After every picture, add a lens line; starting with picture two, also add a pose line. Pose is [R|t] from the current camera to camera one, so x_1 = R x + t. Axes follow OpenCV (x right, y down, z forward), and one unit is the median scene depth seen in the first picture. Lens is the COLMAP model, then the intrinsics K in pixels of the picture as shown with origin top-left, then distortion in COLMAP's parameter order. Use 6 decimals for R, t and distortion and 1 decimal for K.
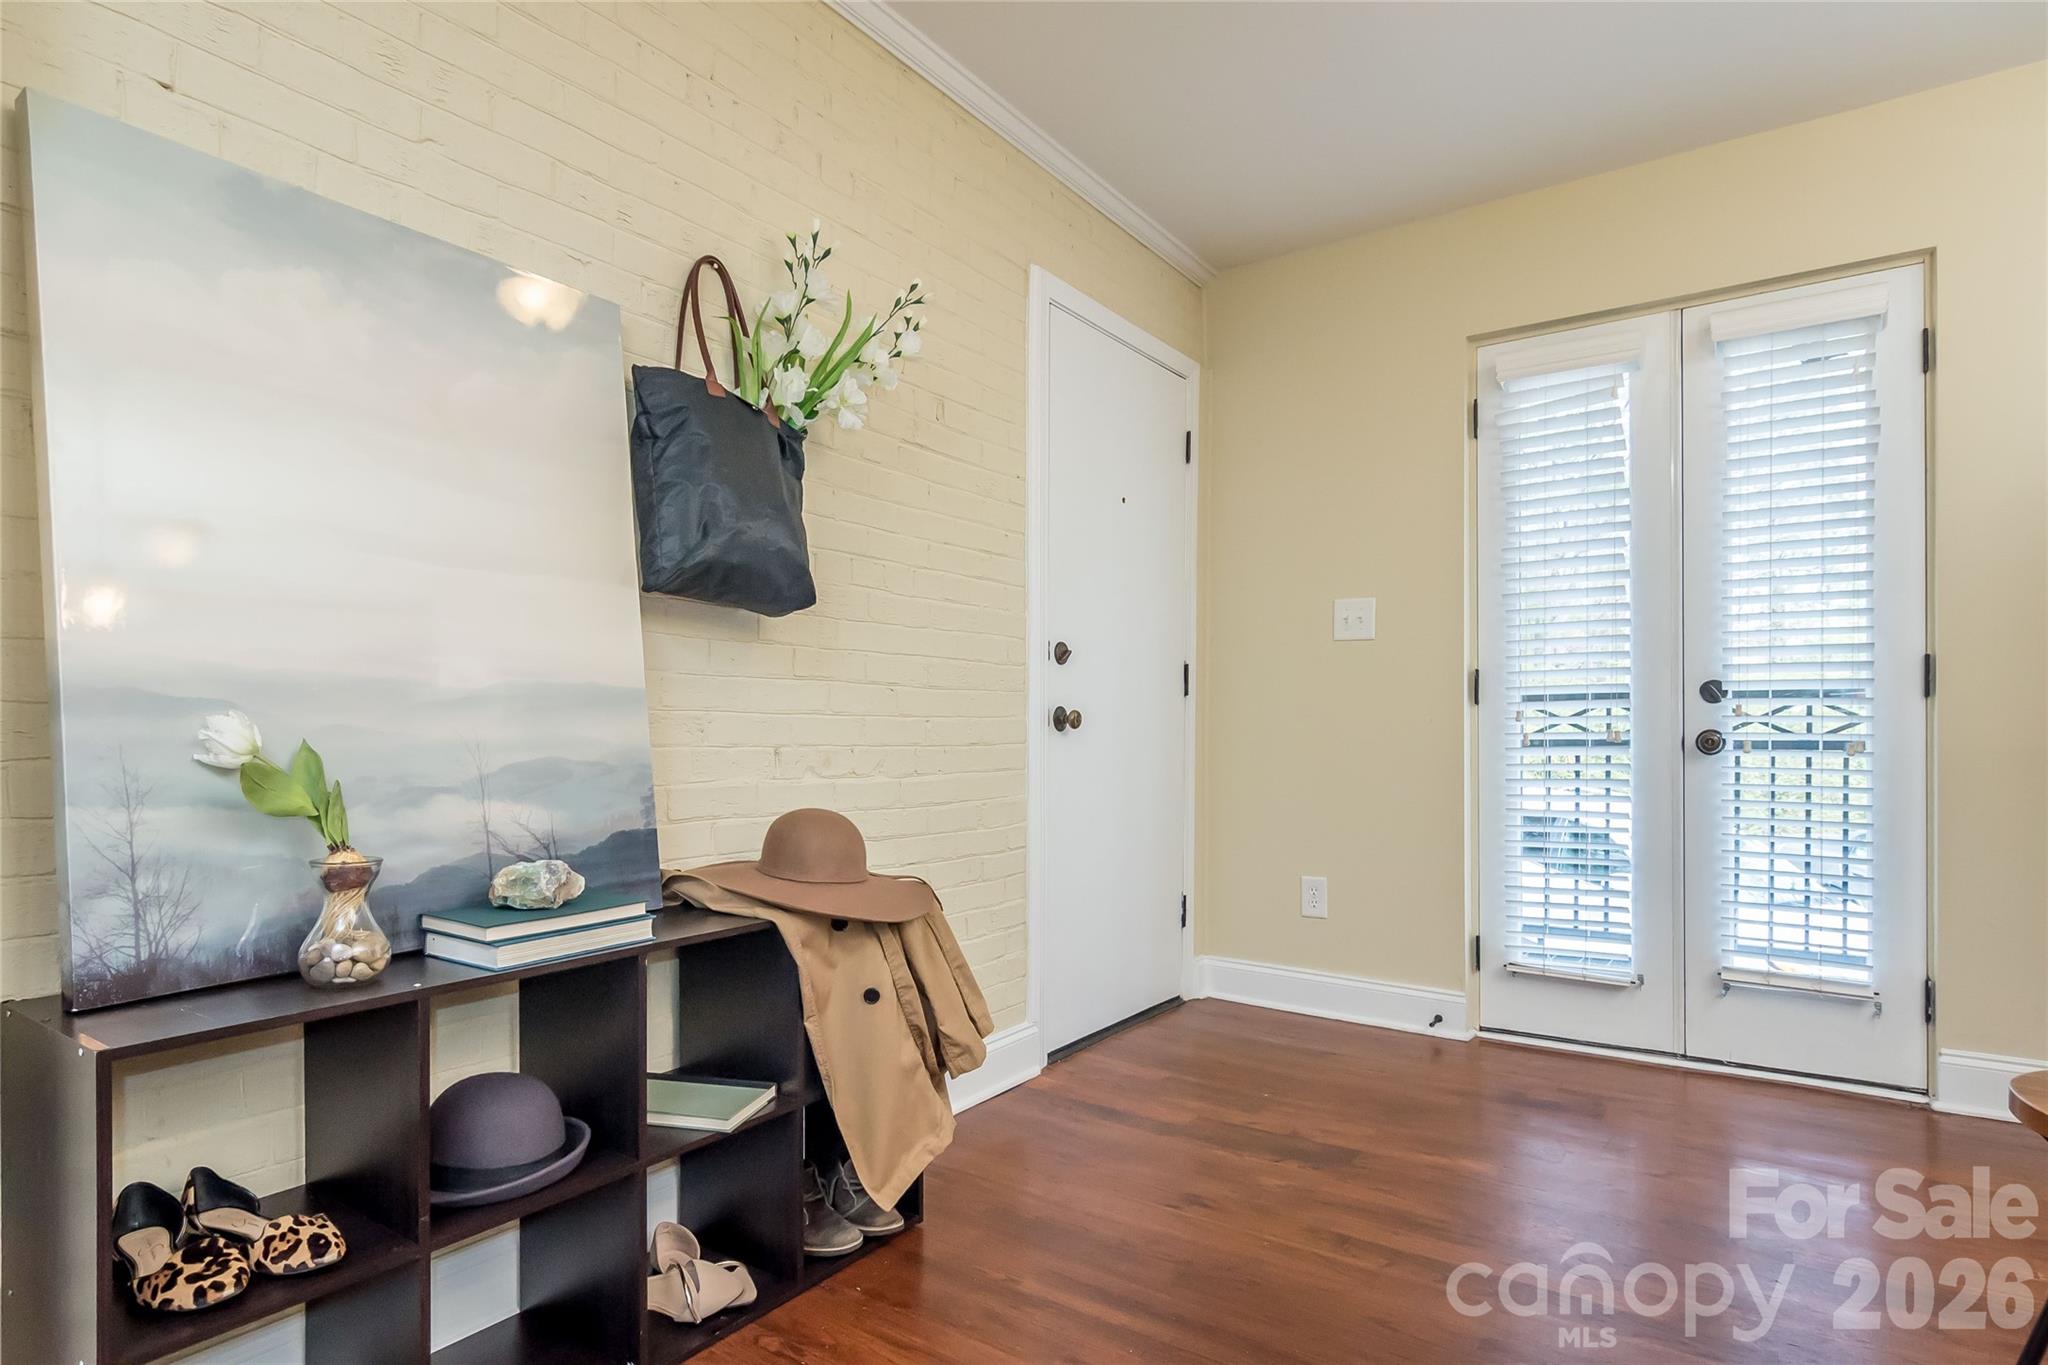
lens RADIAL K [[1104.1, 0, 1023.1], [0, 1104.1, 736.6], [0, 0, 1]] dist [-0.001185, 0.000160]
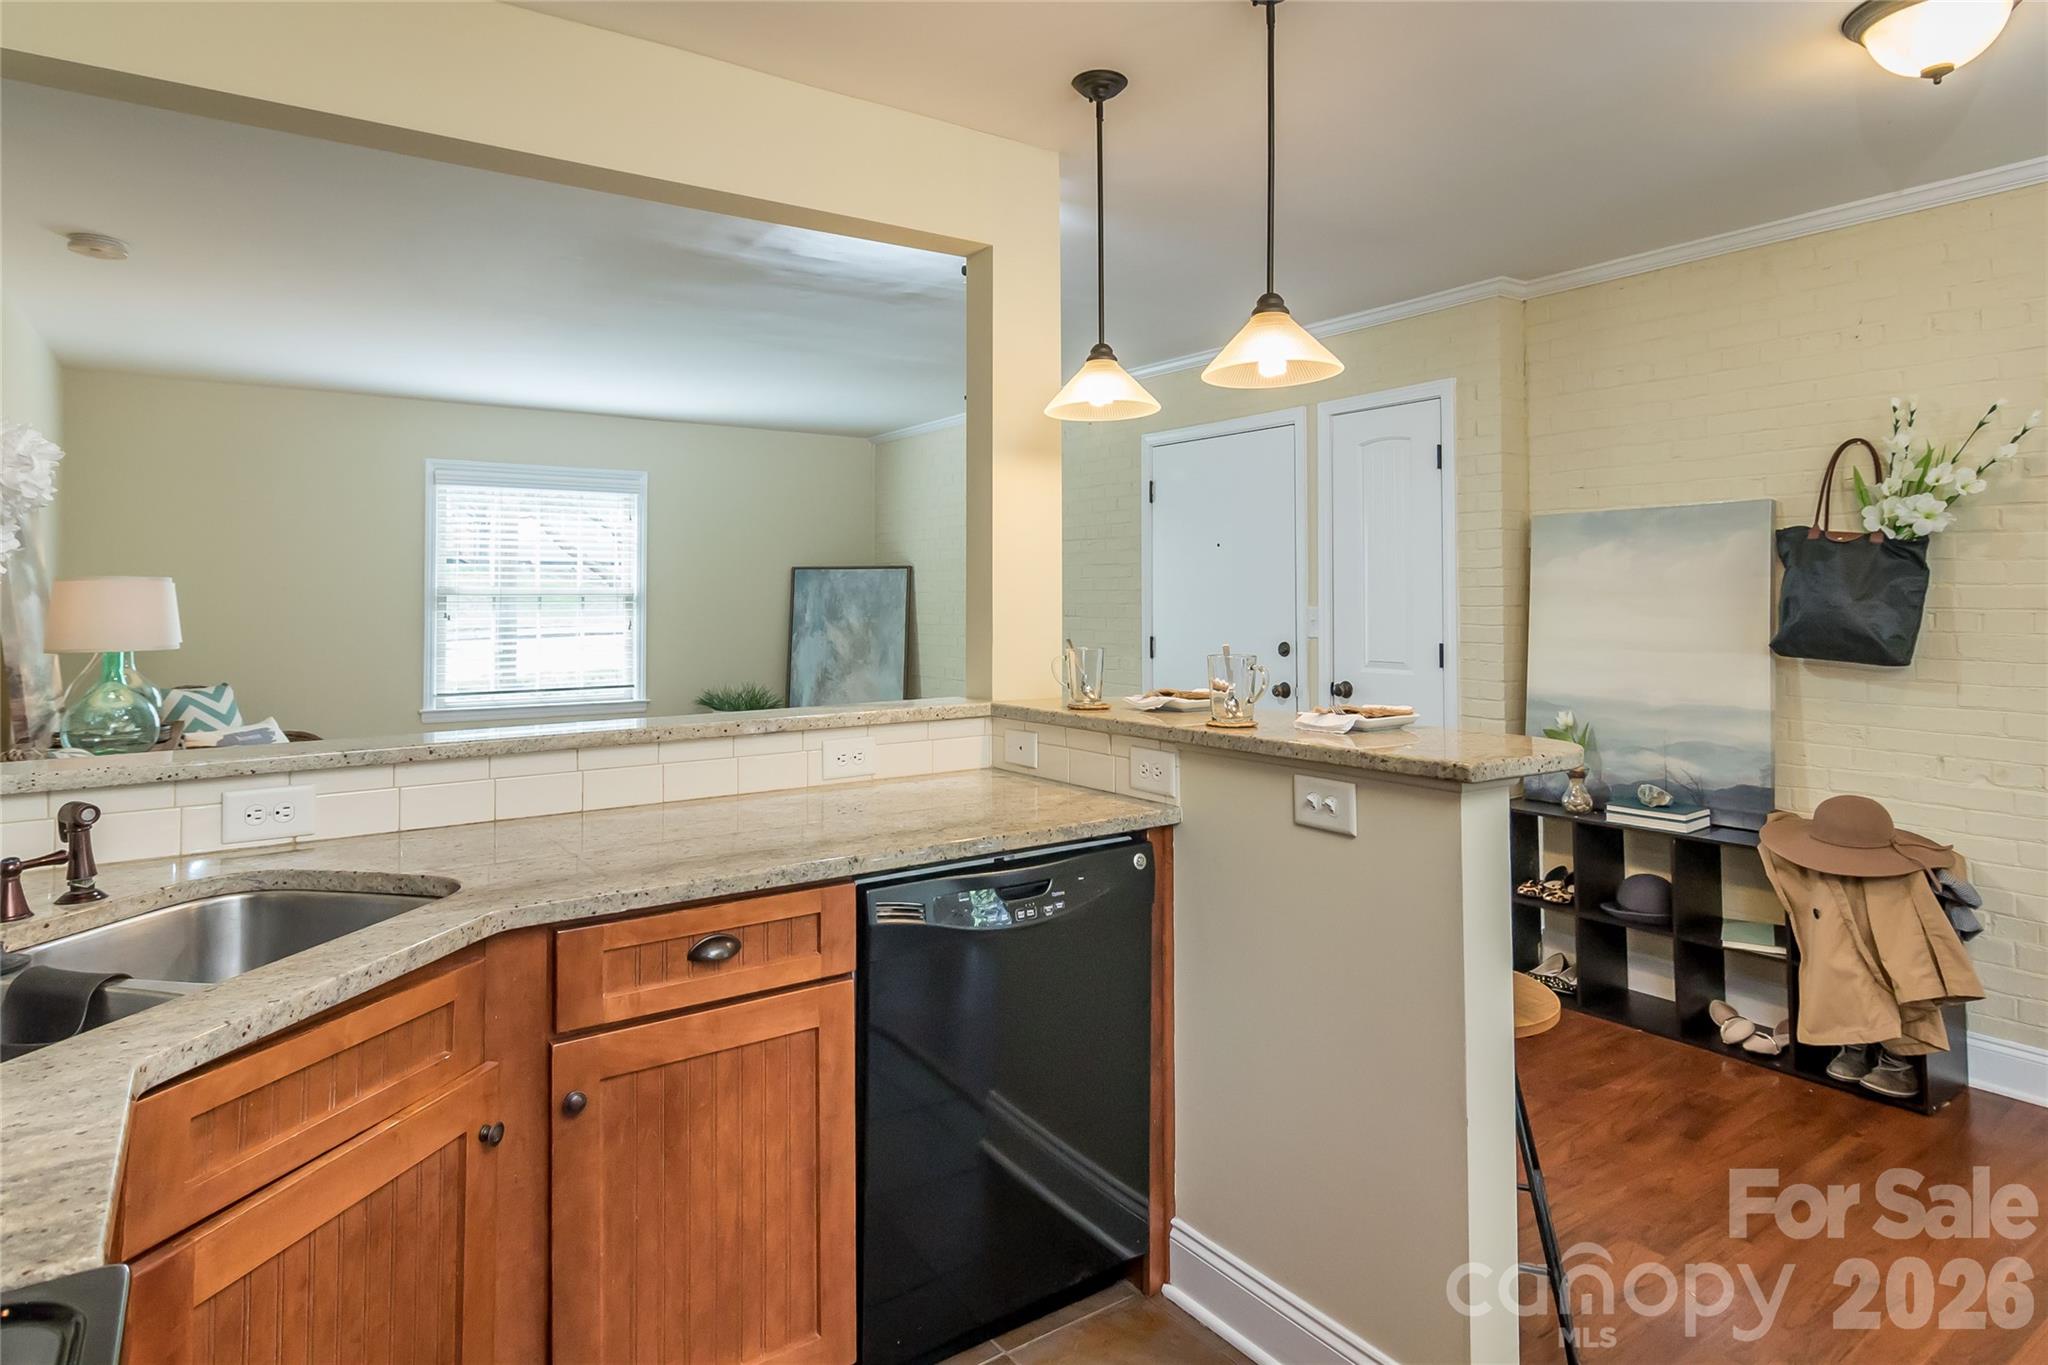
lens RADIAL K [[1147.2, 0, 1024.1], [0, 1147.2, 547.0], [0, 0, 1]] dist [0.001831, 0.000834]
pose [[-0.349953, -0.037448, -0.936018, 1.639560], [-0.000399, 0.999206, -0.039828, -0.206883], [0.936767, -0.013565, -0.349691, 0.445165]]
